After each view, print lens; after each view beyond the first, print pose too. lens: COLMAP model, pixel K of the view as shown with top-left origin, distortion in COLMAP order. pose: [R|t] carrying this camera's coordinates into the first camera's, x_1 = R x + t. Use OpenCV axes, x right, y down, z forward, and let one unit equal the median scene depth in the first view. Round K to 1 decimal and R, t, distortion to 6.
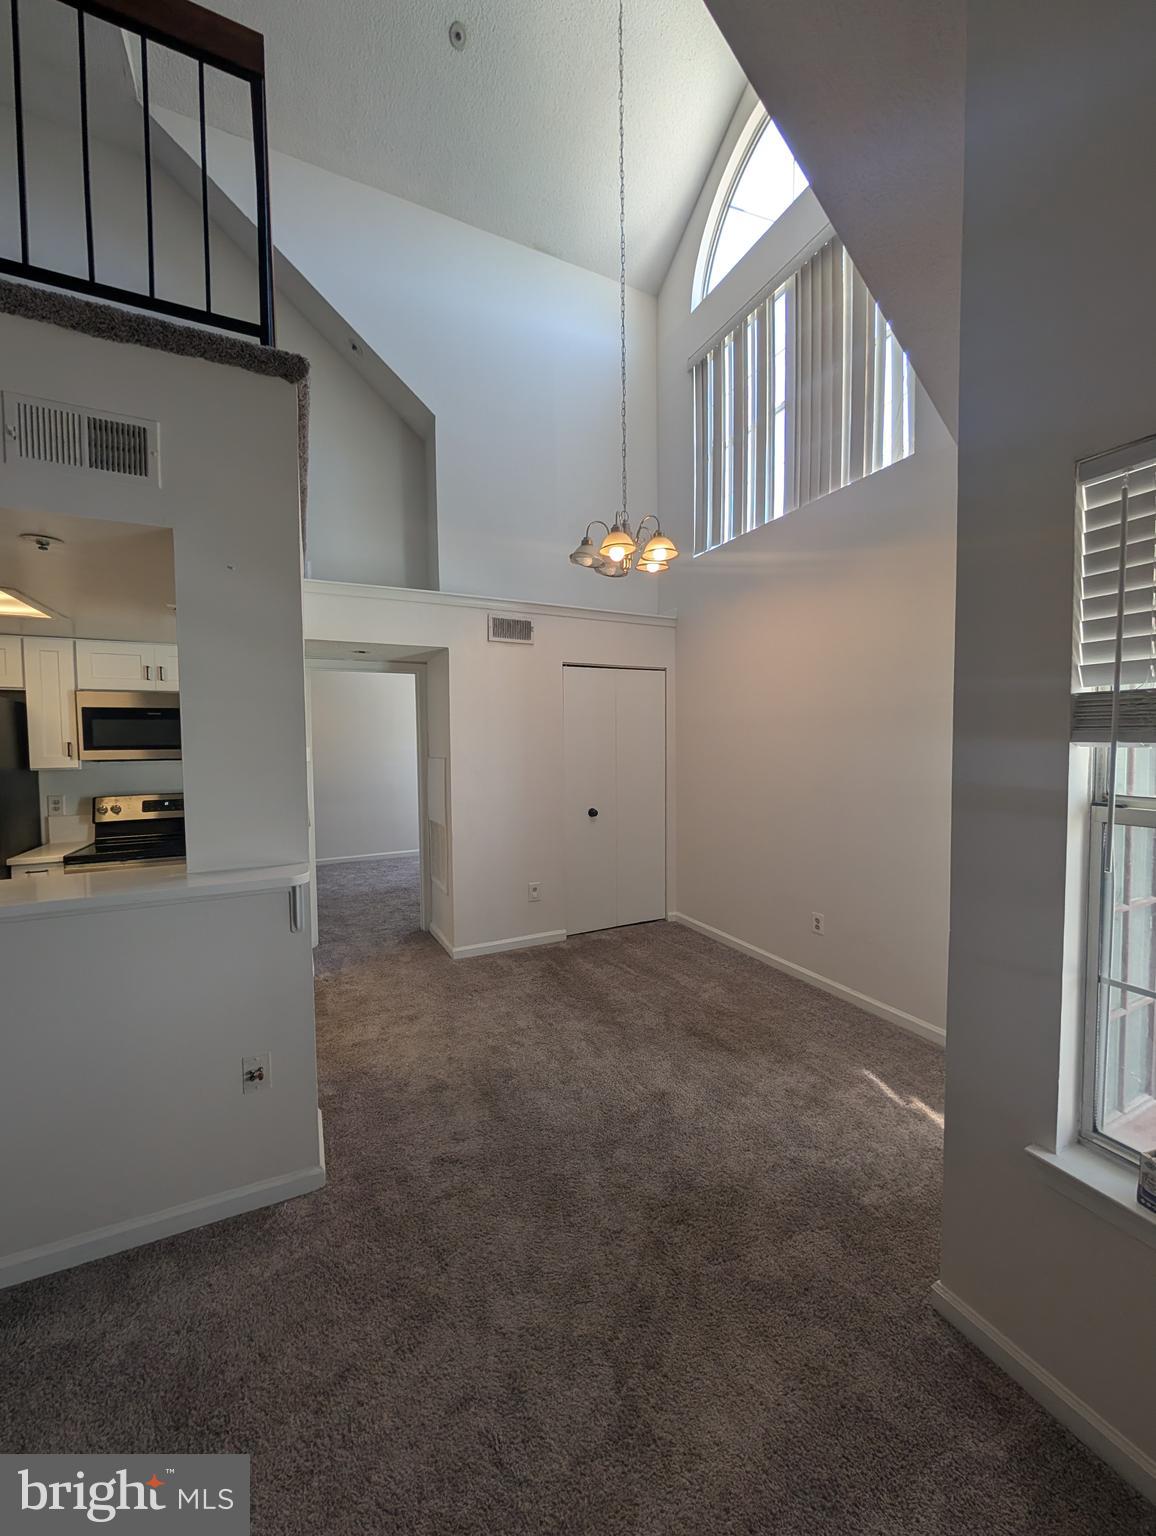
lens RADIAL K [[576.9, 0, 576.4], [0, 576.9, 766.2], [0, 0, 1]] dist [-0.003849, 0.000788]
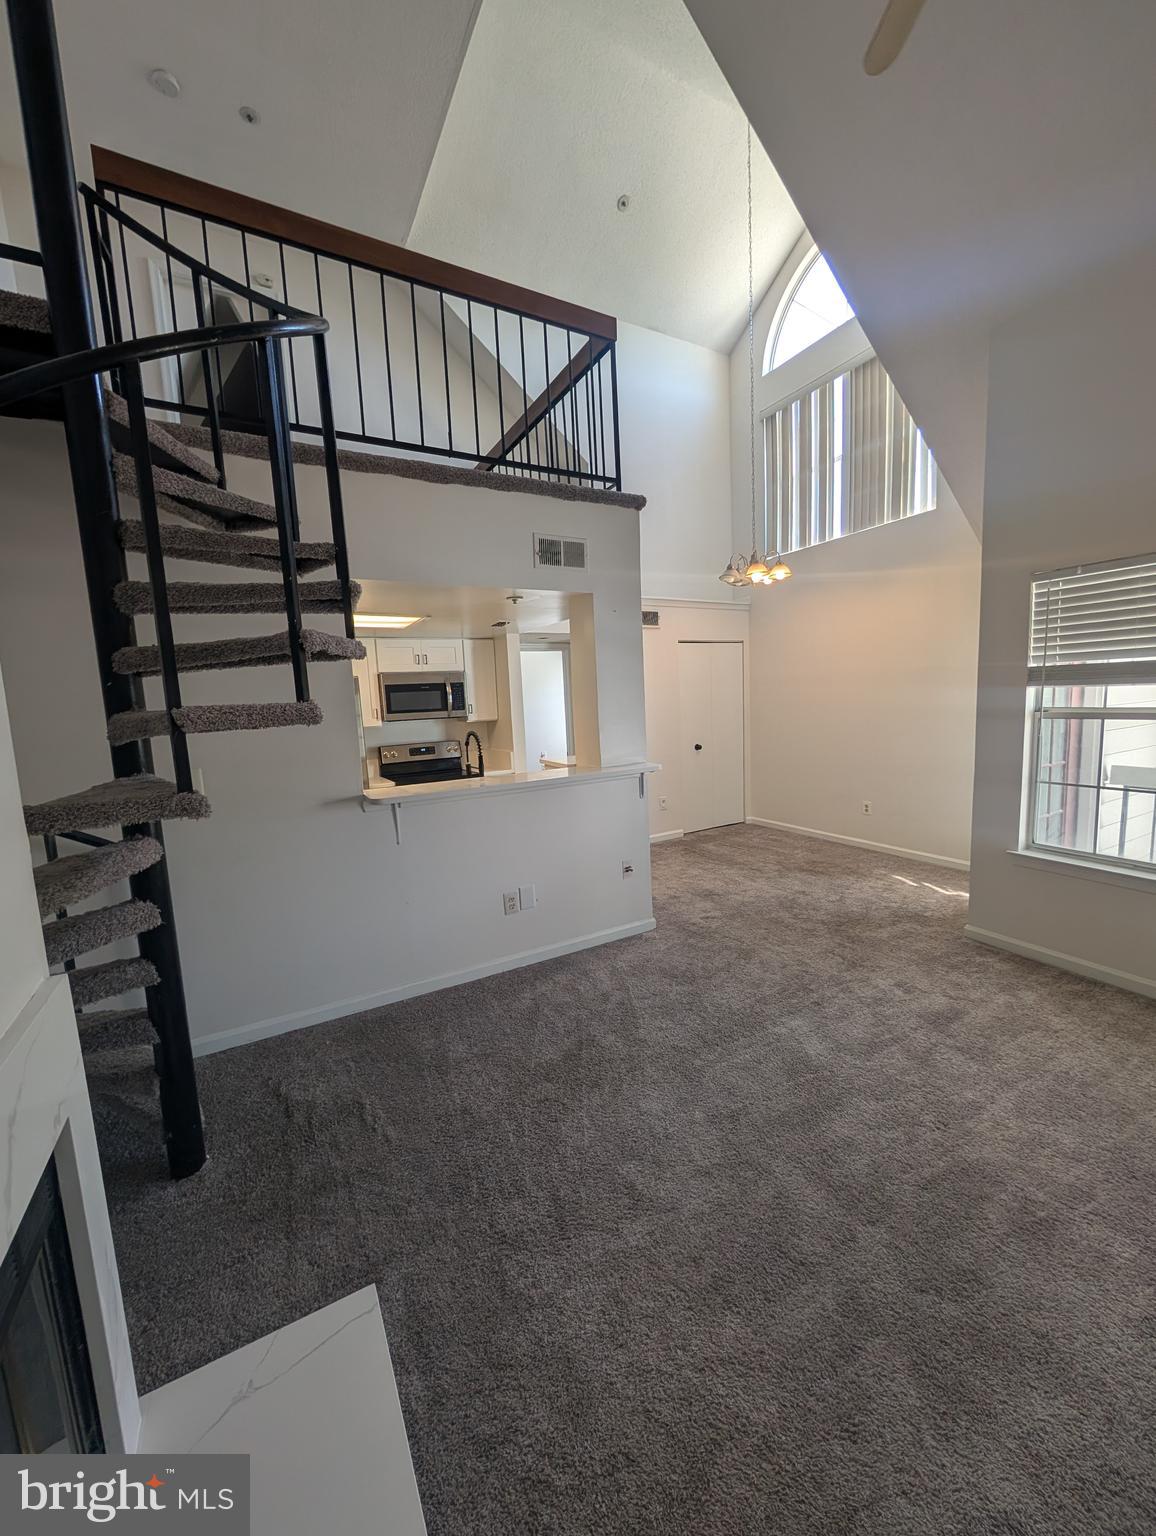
lens RADIAL K [[576.9, 0, 573.8], [0, 576.9, 766.0], [0, 0, 1]] dist [-0.003849, 0.000788]
pose [[0.998024, -0.041538, 0.047155, -0.521089], [0.038076, 0.996672, 0.072073, 0.020184], [-0.049992, -0.070135, 0.996284, -0.596436]]
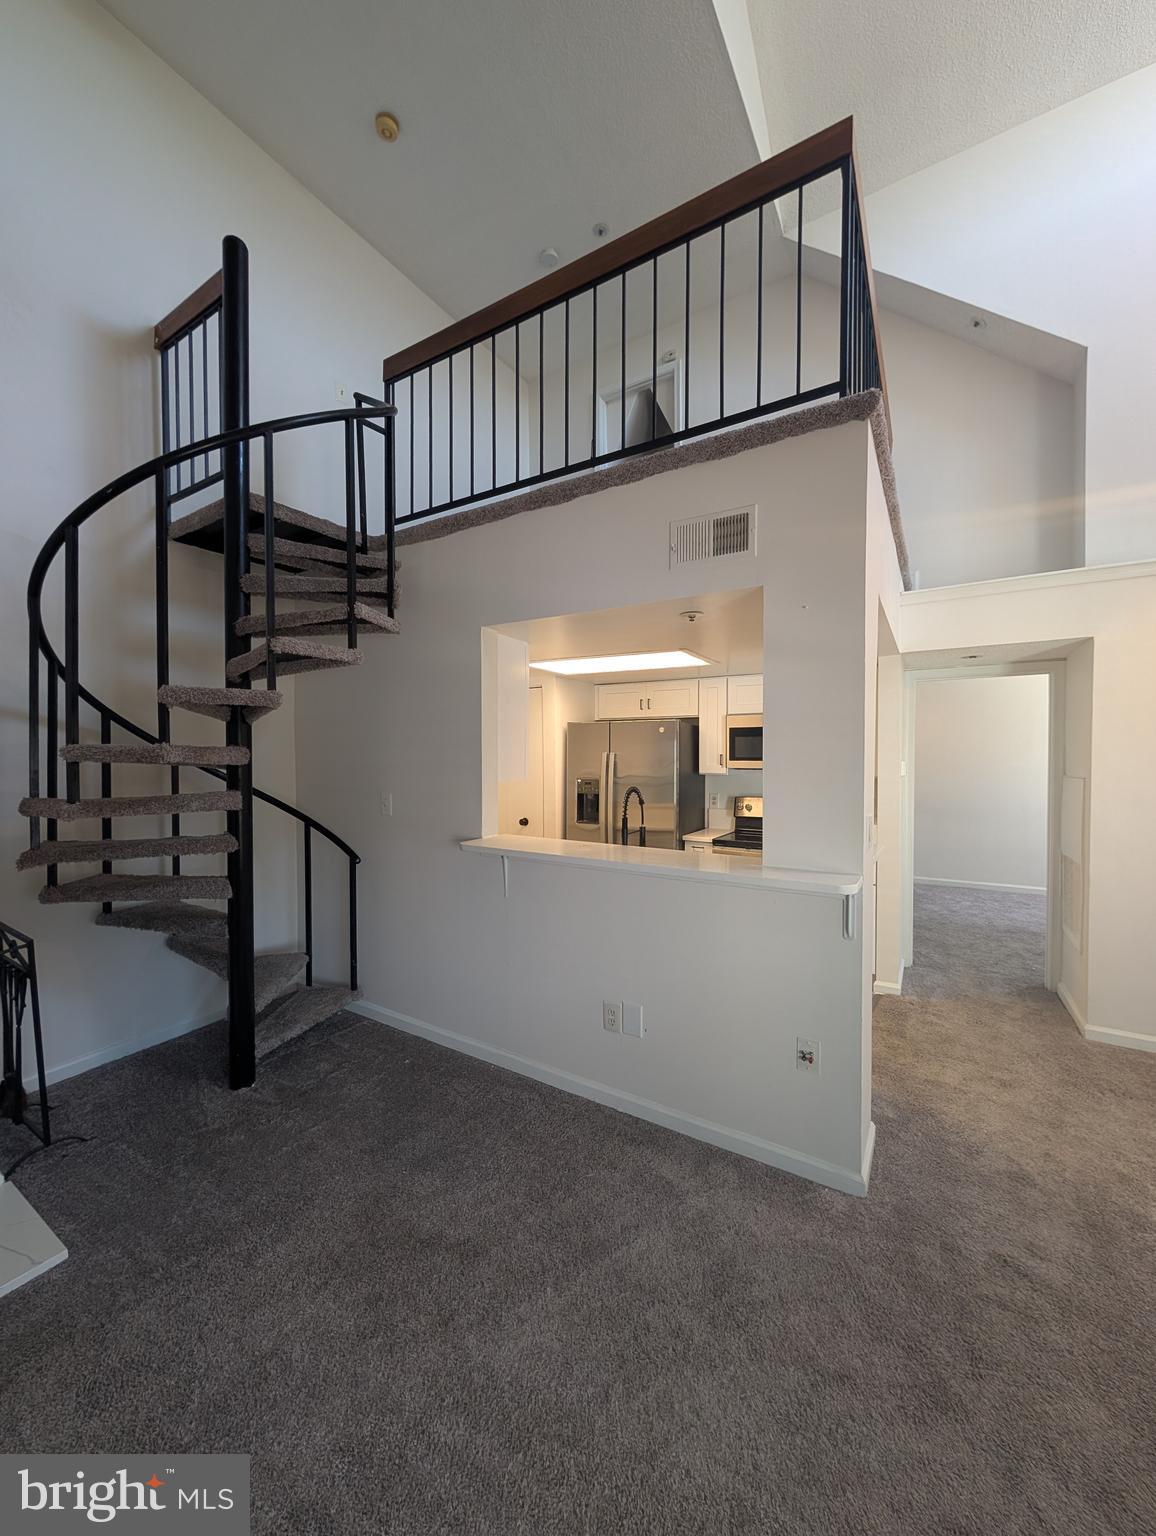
lens RADIAL K [[576.9, 0, 585.8], [0, 576.9, 765.7], [0, 0, 1]] dist [-0.003849, 0.000788]
pose [[0.542514, 0.024695, -0.839684, 0.084186], [-0.040121, 0.999189, 0.003464, -0.008701], [0.839088, 0.031810, 0.543064, 0.010408]]
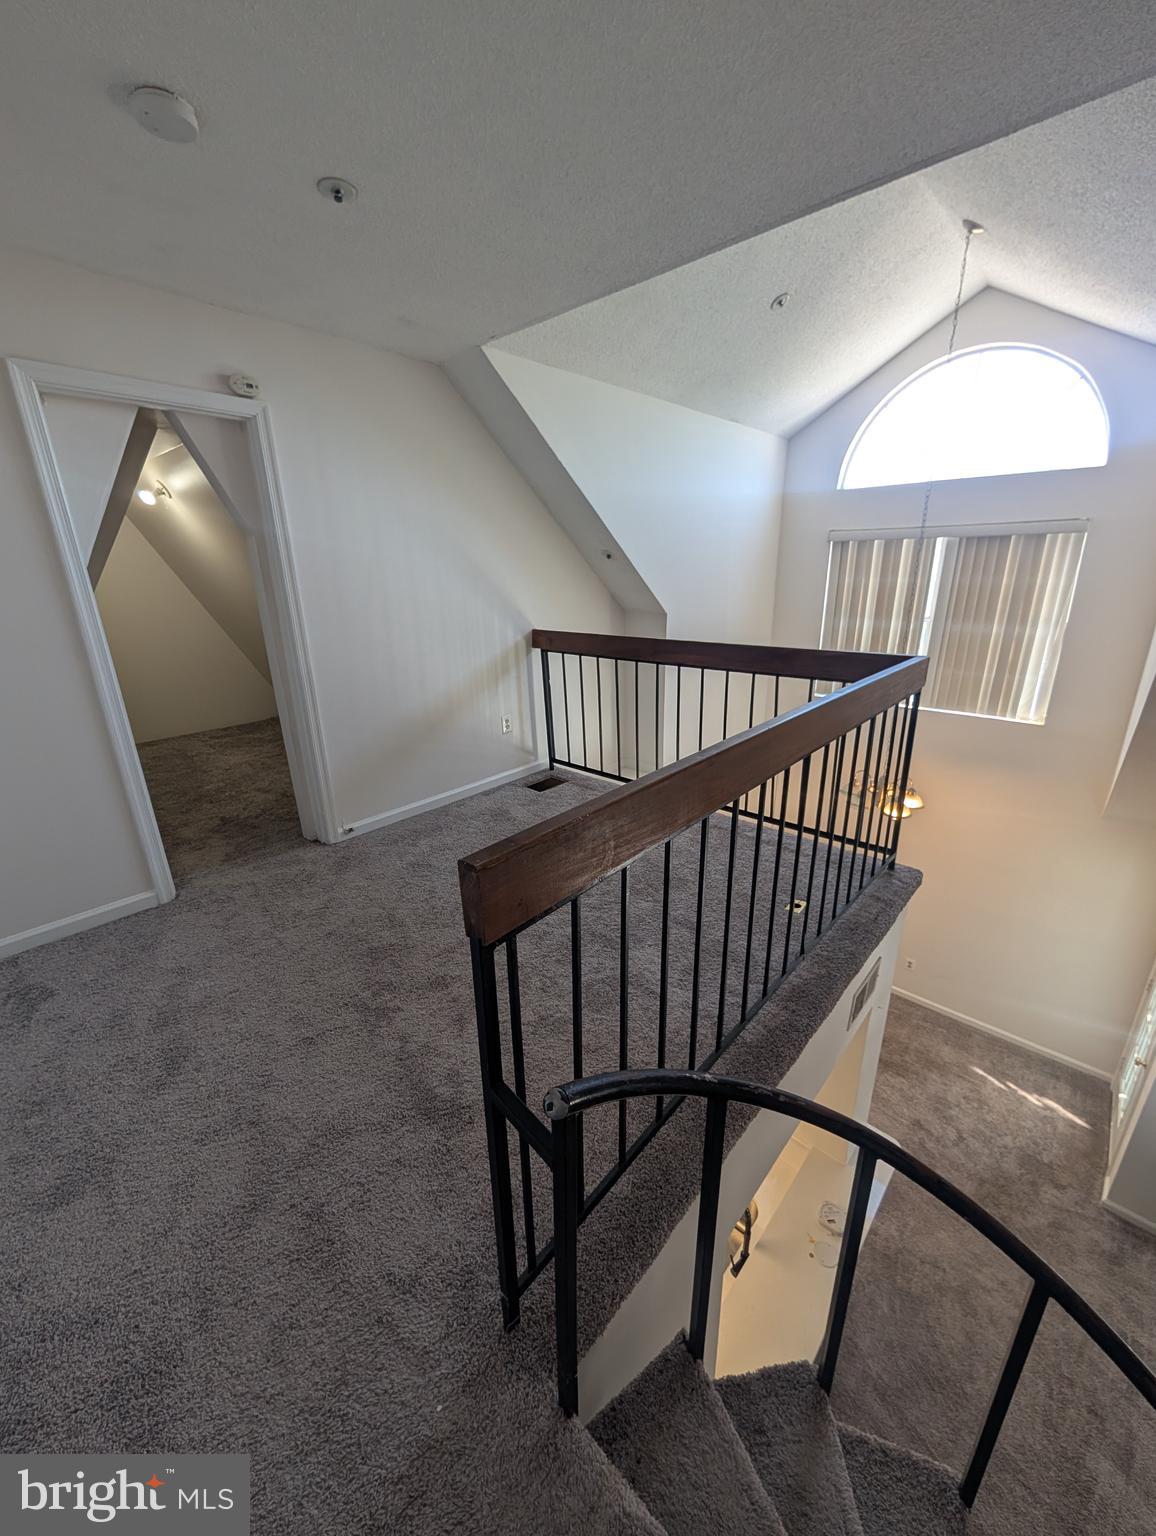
lens RADIAL K [[576.9, 0, 576.2], [0, 576.9, 768.9], [0, 0, 1]] dist [-0.003849, 0.000788]
pose [[0.932634, -0.126907, 0.337769, -1.126115], [0.028133, 0.958833, 0.282573, -0.892751], [-0.359724, -0.254035, 0.897811, 0.017480]]
